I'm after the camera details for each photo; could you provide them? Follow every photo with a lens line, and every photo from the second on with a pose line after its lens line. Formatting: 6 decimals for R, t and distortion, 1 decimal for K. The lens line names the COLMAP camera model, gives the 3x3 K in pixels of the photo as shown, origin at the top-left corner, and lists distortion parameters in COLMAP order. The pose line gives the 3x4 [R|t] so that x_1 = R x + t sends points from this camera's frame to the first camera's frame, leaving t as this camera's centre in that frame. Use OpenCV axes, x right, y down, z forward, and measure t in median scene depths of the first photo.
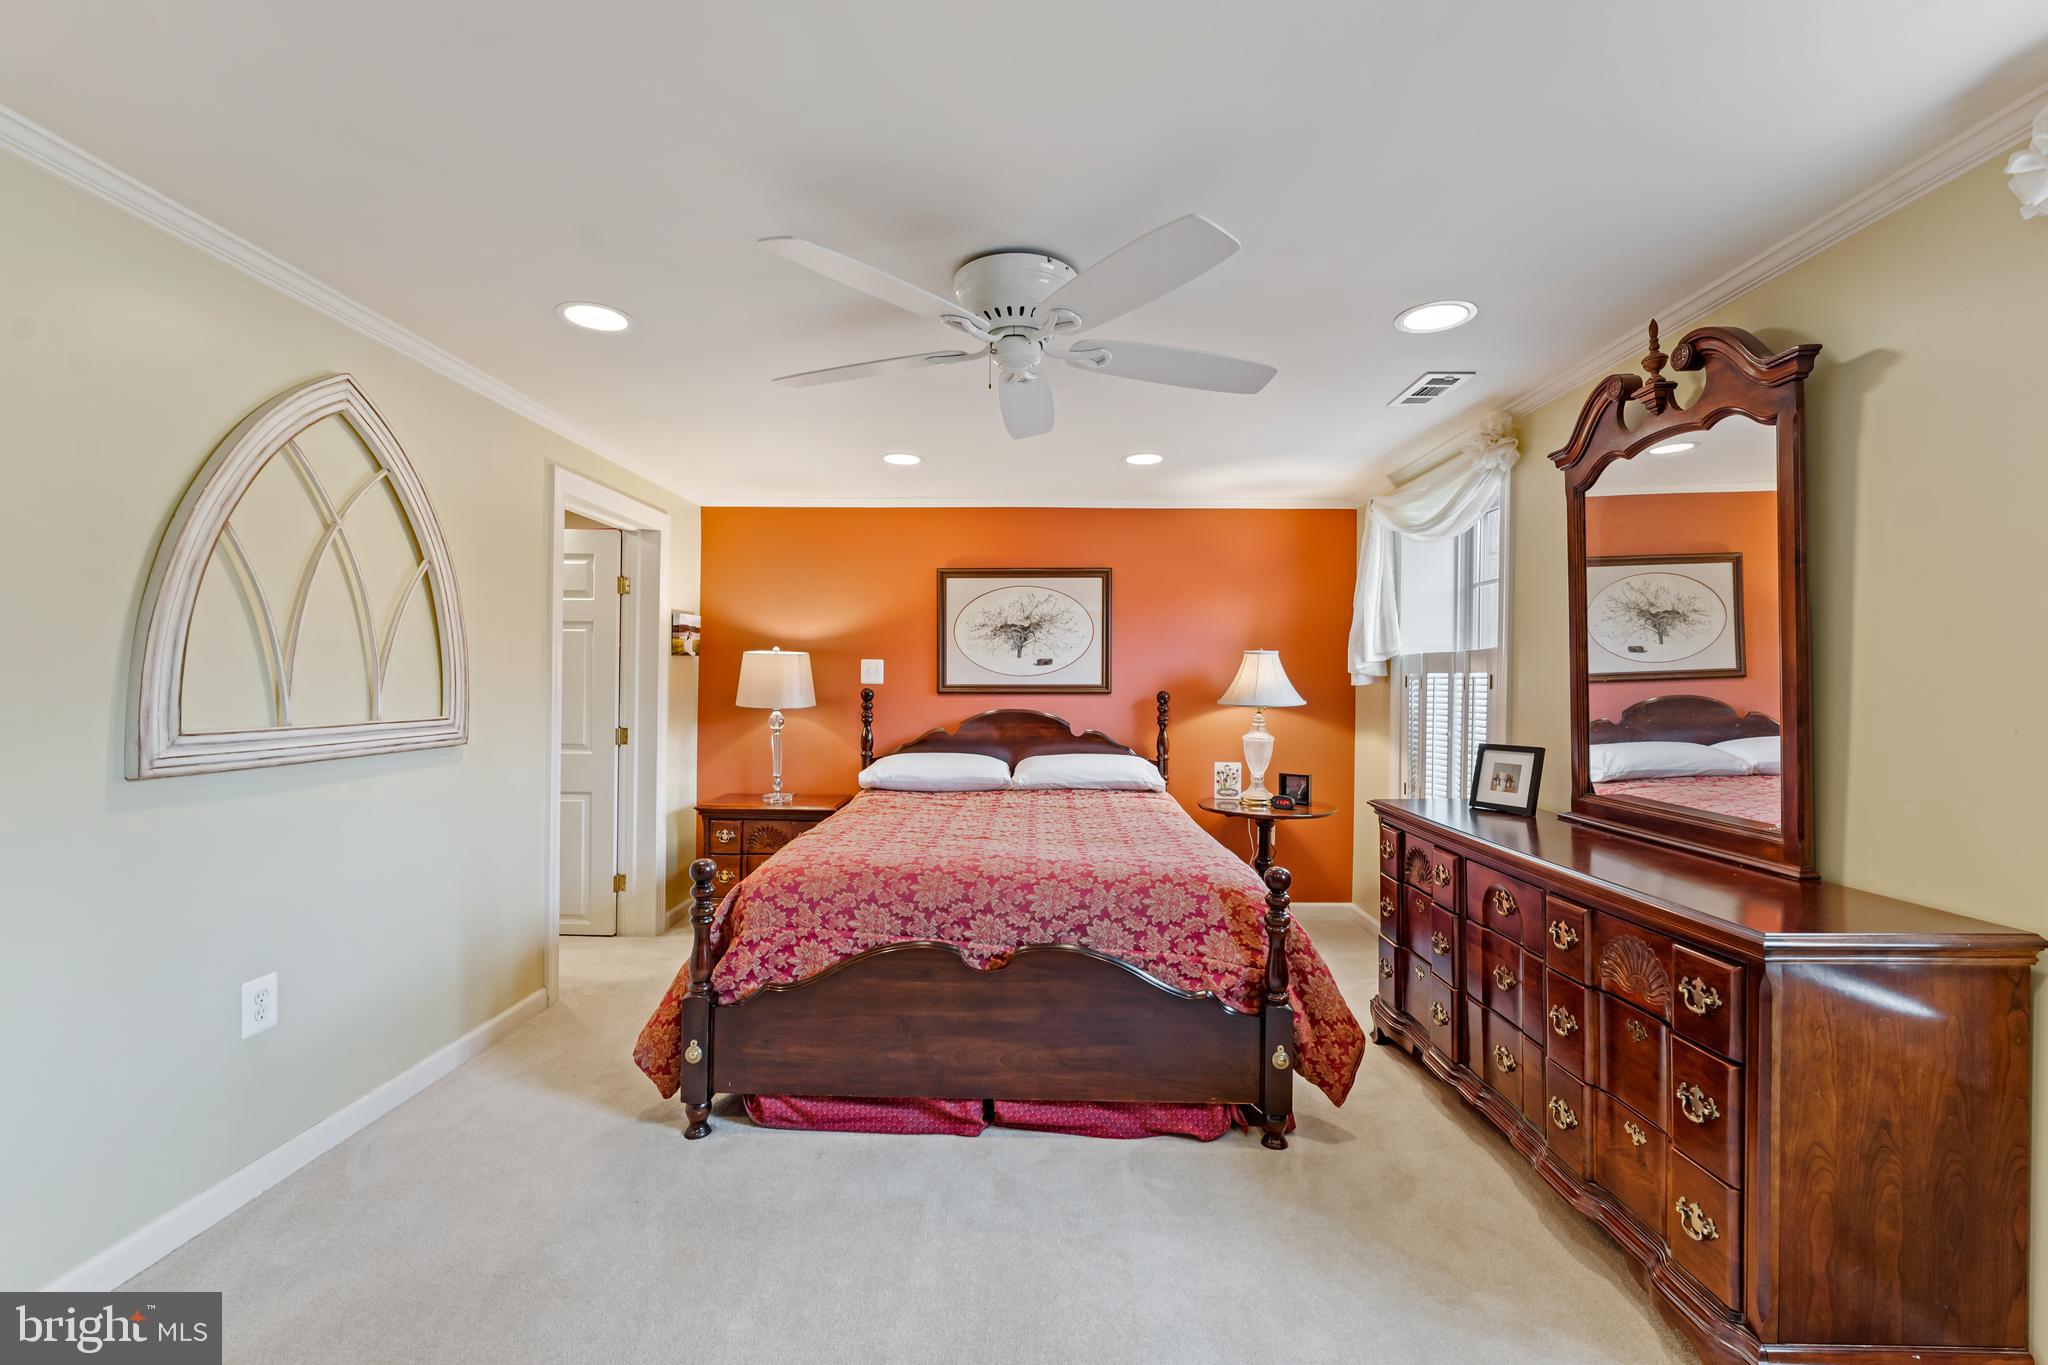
lens RADIAL K [[865.6, 0, 1025.0], [0, 865.6, 687.4], [0, 0, 1]] dist [-0.003043, -0.000557]
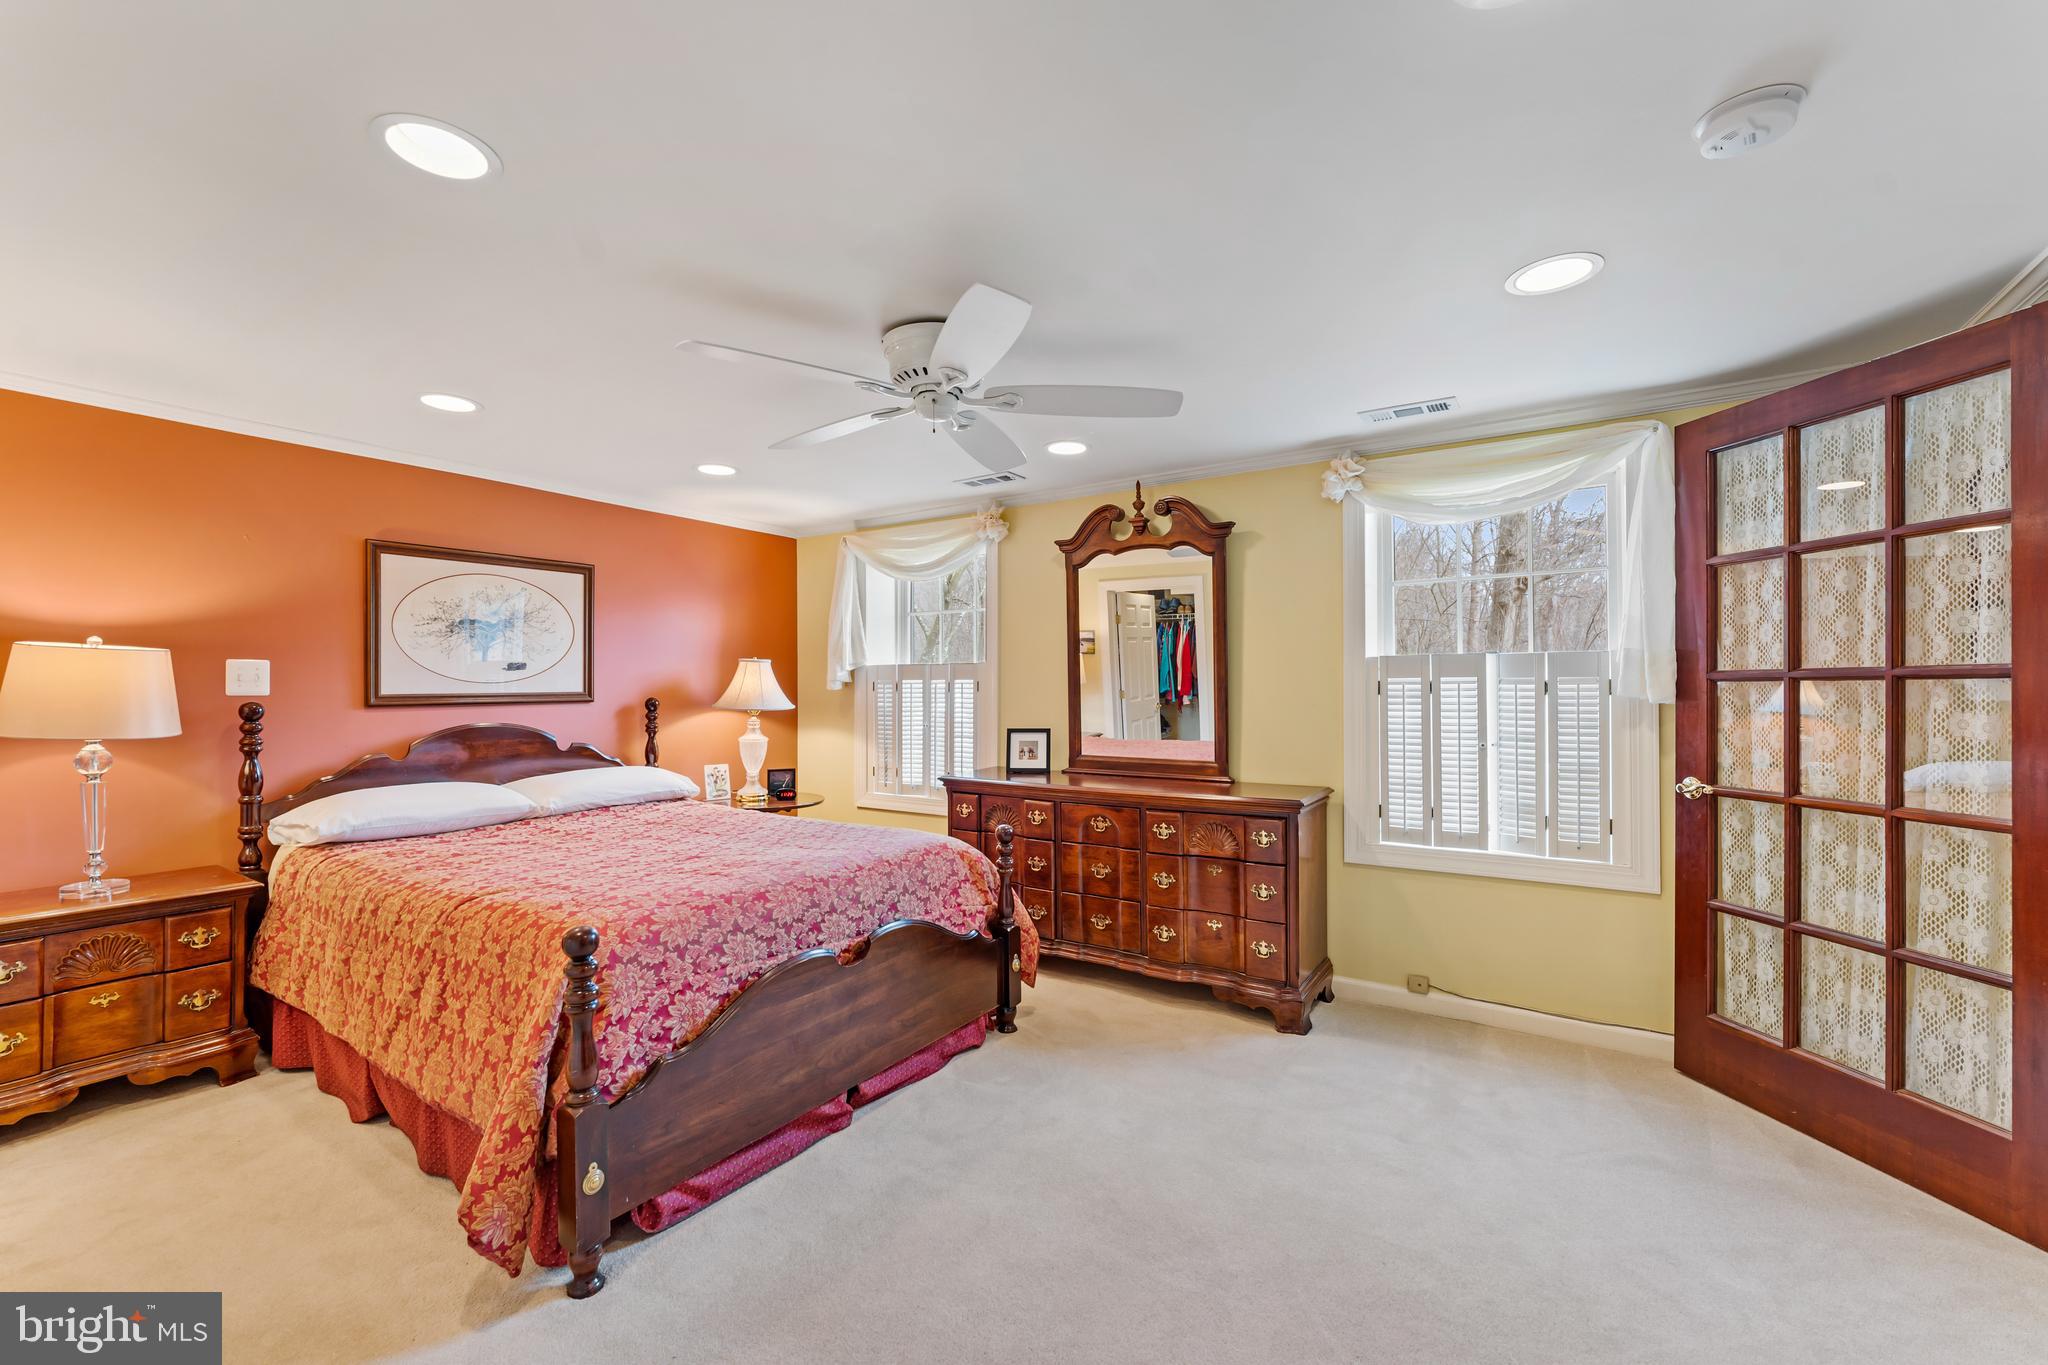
lens RADIAL K [[832.2, 0, 1024.0], [0, 832.2, 682.5], [0, 0, 1]] dist [-0.000686, -0.000014]
pose [[0.534289, -0.004267, 0.845291, -0.762581], [0.011077, 0.999937, -0.001953, -0.011917], [-0.845229, 0.010407, 0.534303, 0.265935]]
